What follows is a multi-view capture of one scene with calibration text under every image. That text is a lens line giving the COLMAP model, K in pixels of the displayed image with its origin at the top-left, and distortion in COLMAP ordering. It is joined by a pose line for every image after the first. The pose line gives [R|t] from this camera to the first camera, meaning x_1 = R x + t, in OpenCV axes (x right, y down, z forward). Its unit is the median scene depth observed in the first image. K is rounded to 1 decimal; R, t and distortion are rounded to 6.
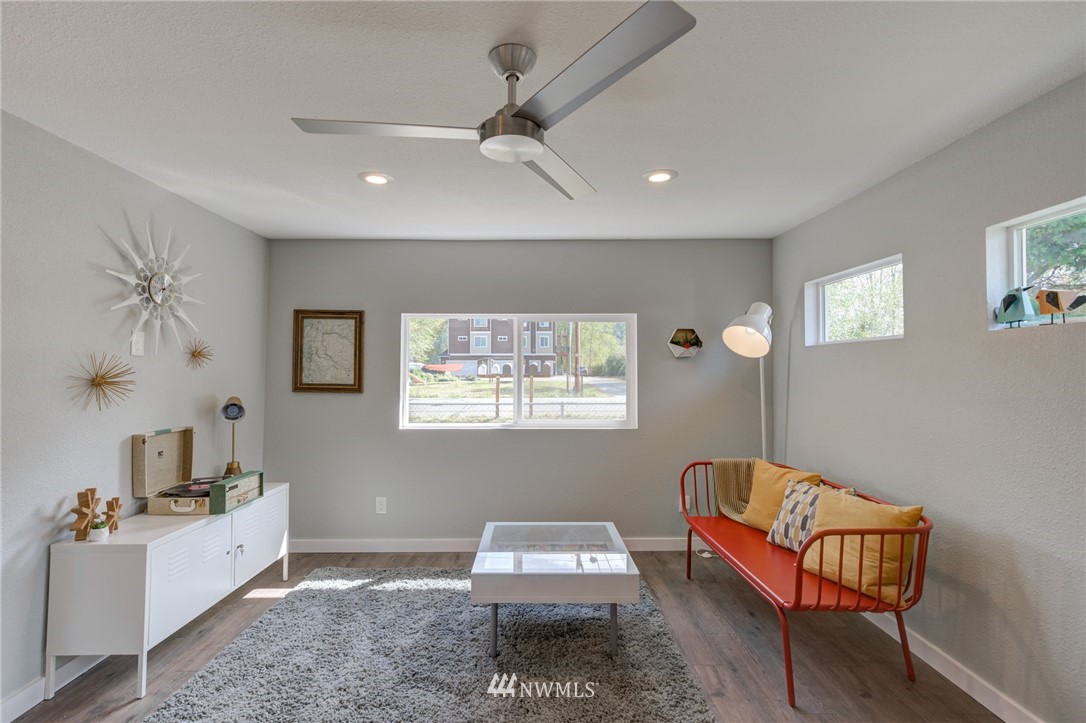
lens RADIAL K [[493.4, 0, 535.1], [0, 493.4, 362.4], [0, 0, 1]] dist [0.002685, 0.001490]
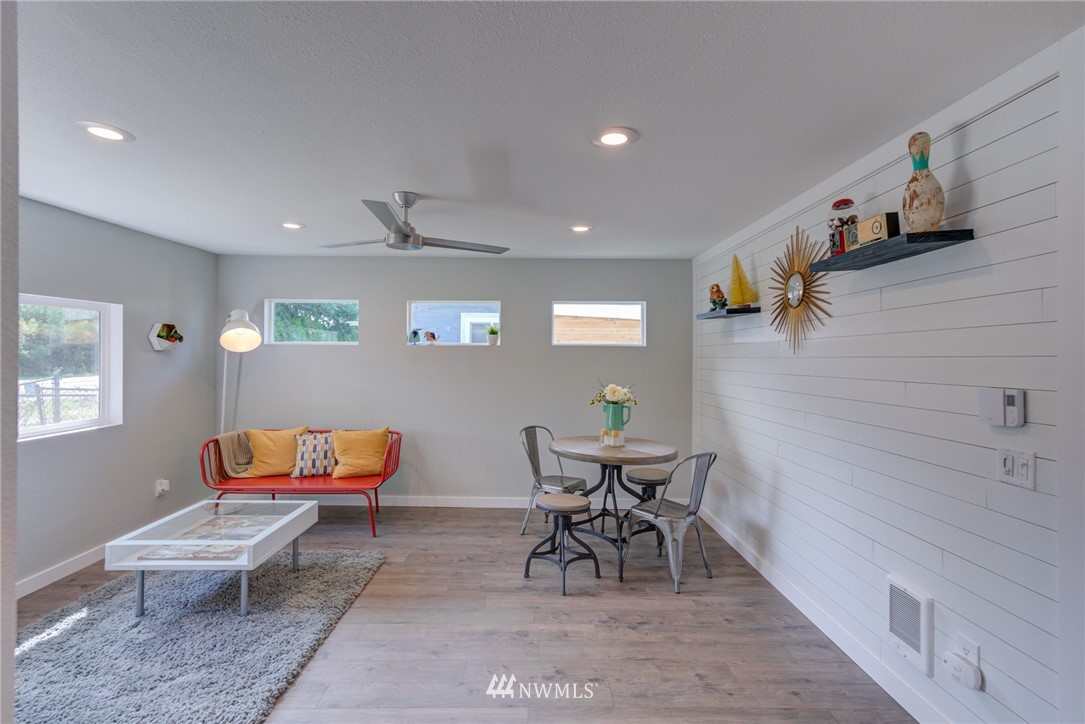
lens RADIAL K [[494.3, 0, 530.2], [0, 494.3, 355.4], [0, 0, 1]] dist [0.001034, 0.001823]
pose [[0.026029, -0.007243, 0.999635, -0.831025], [-0.019944, 0.999771, 0.007764, -0.026680], [-0.999462, -0.020139, 0.025879, 0.210576]]
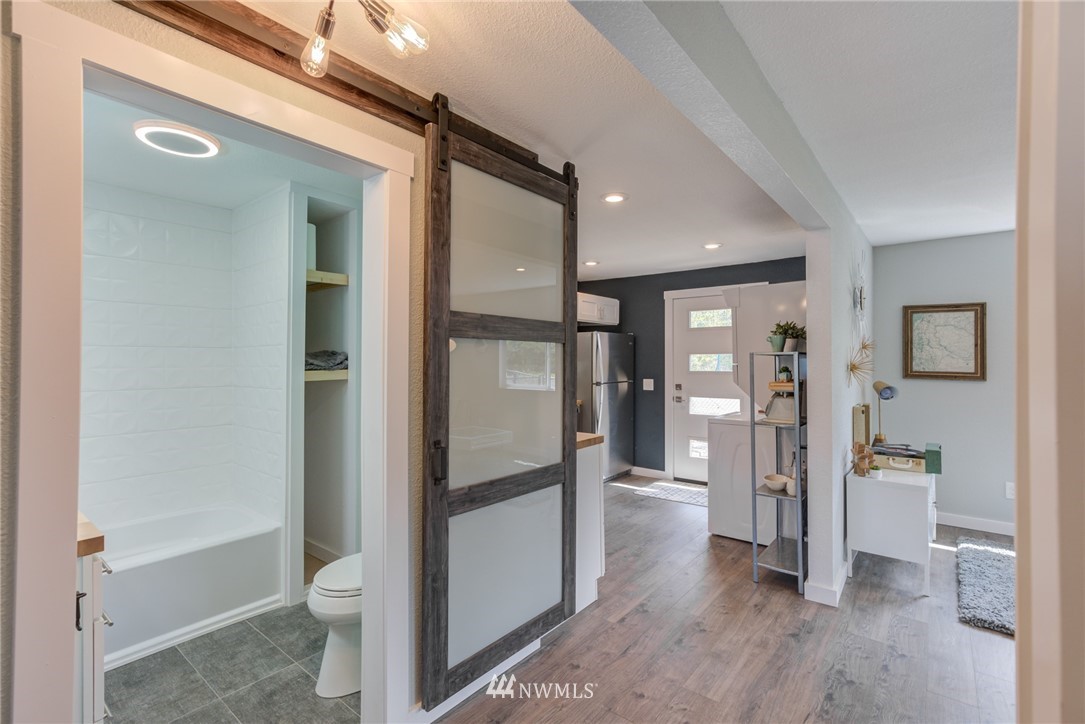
lens RADIAL K [[486.2, 0, 541.0], [0, 486.2, 358.0], [0, 0, 1]] dist [-0.013150, 0.011519]
pose [[0.762101, -0.003997, -0.647446, -0.447962], [0.014290, 0.999841, 0.010648, -0.012593], [0.647301, -0.017367, 0.762037, -0.440361]]
